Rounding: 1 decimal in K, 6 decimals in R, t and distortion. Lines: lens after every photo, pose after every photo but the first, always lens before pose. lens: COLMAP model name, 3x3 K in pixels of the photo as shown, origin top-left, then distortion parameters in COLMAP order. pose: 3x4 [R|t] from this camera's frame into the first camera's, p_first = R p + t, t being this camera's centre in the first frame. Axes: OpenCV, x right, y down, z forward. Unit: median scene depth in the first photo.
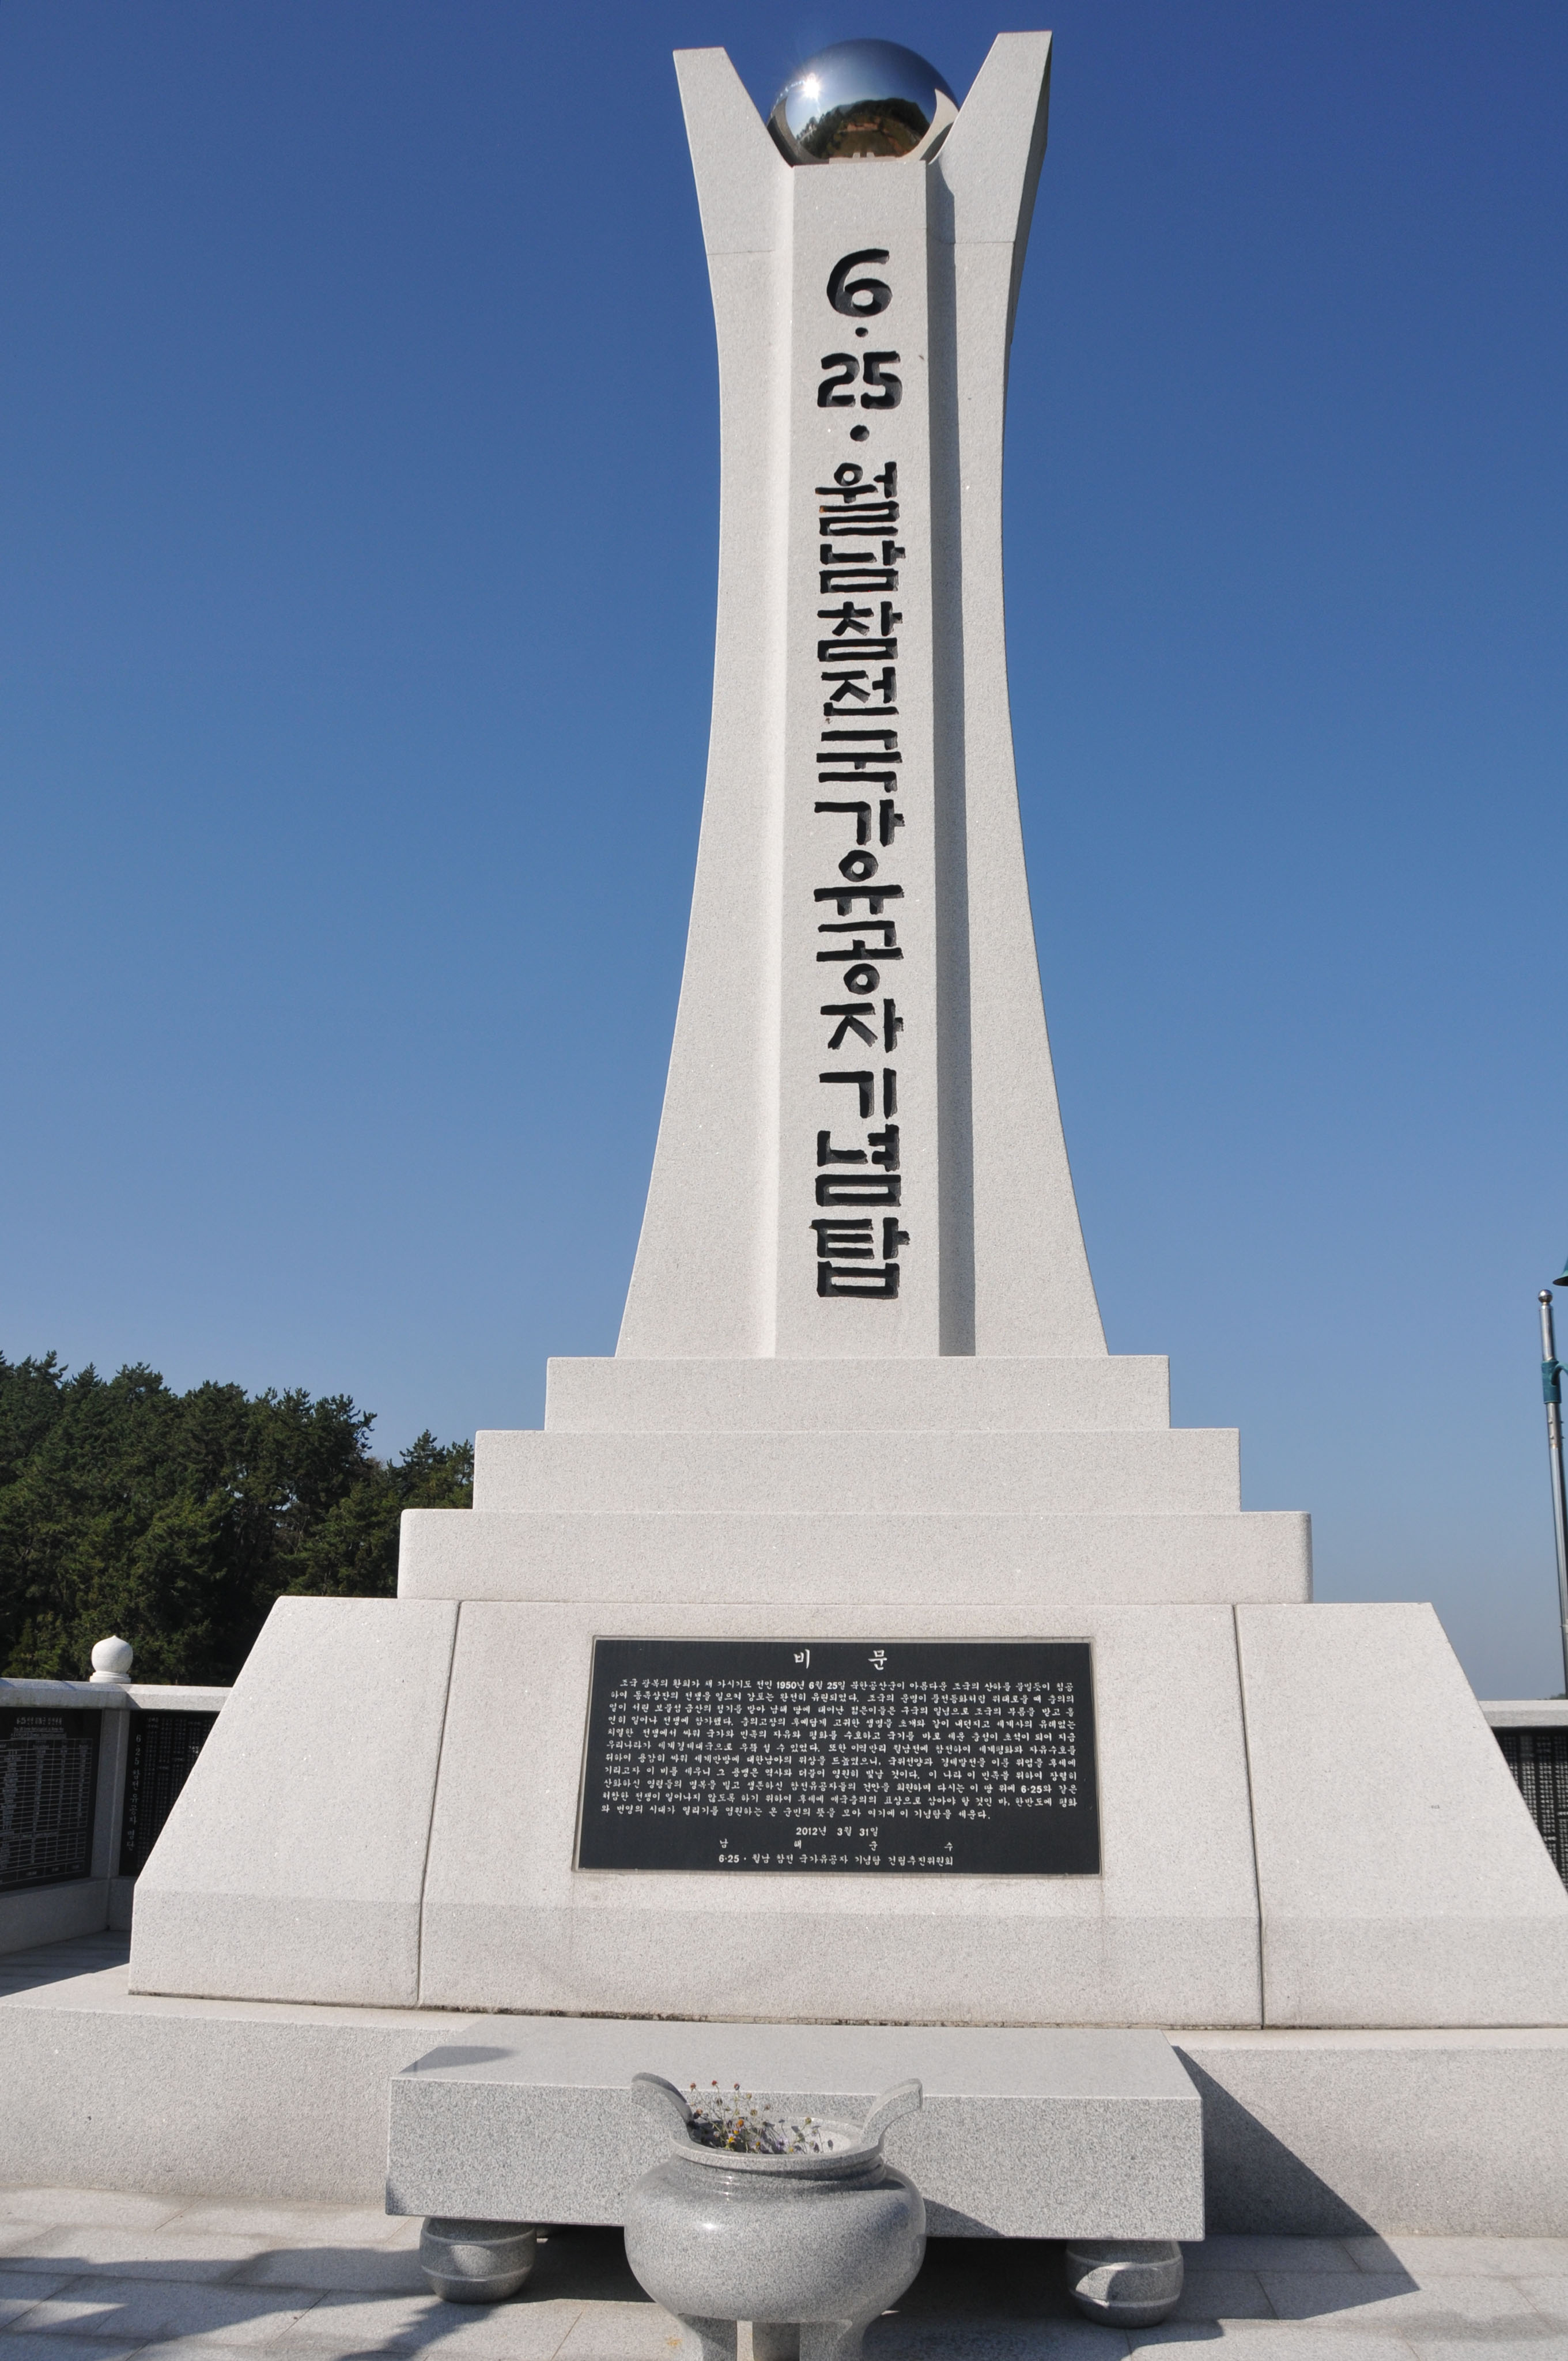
lens RADIAL K [[1957.1, 0, 784.0], [0, 1957.1, 1180.5], [0, 0, 1]] dist [-0.160942, 0.117574]
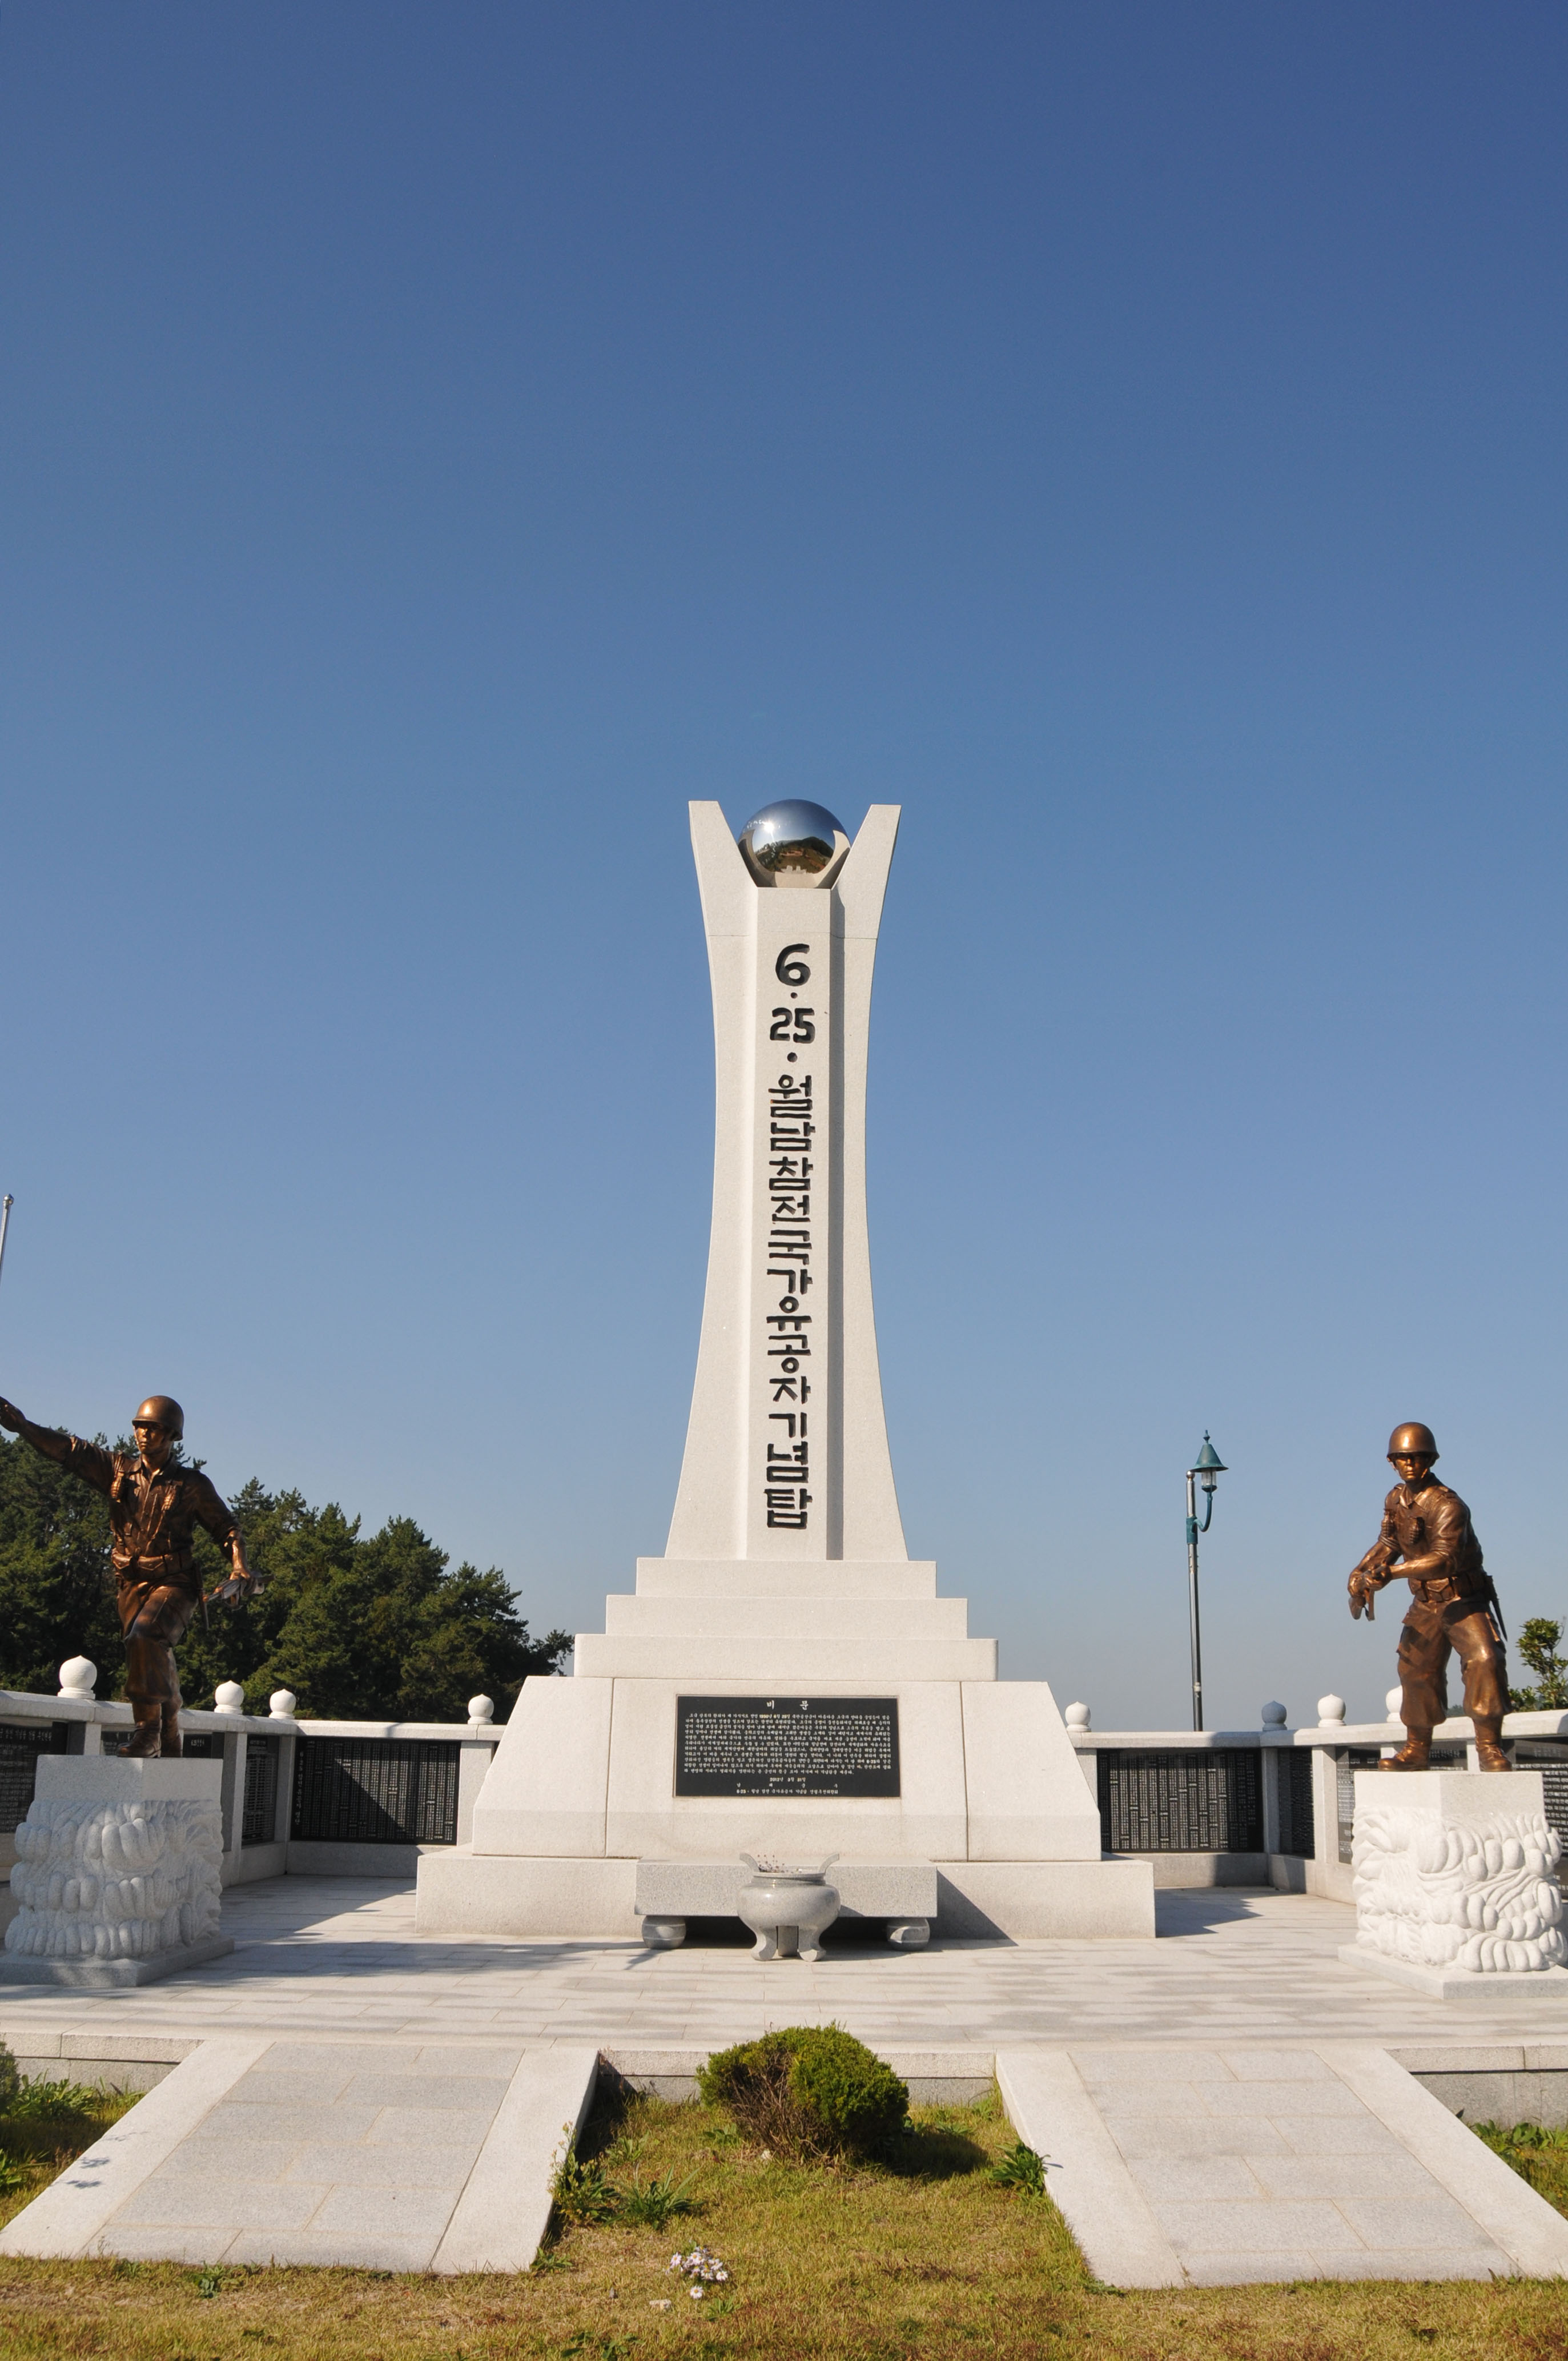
lens RADIAL K [[1957.0, 0, 784.0], [0, 1957.0, 1180.5], [0, 0, 1]] dist [-0.160942, 0.117574]
pose [[0.994919, 0.027081, 0.096973, -0.163235], [-0.024841, 0.999398, -0.024235, -0.240342], [-0.097571, 0.021703, 0.994992, -0.977455]]
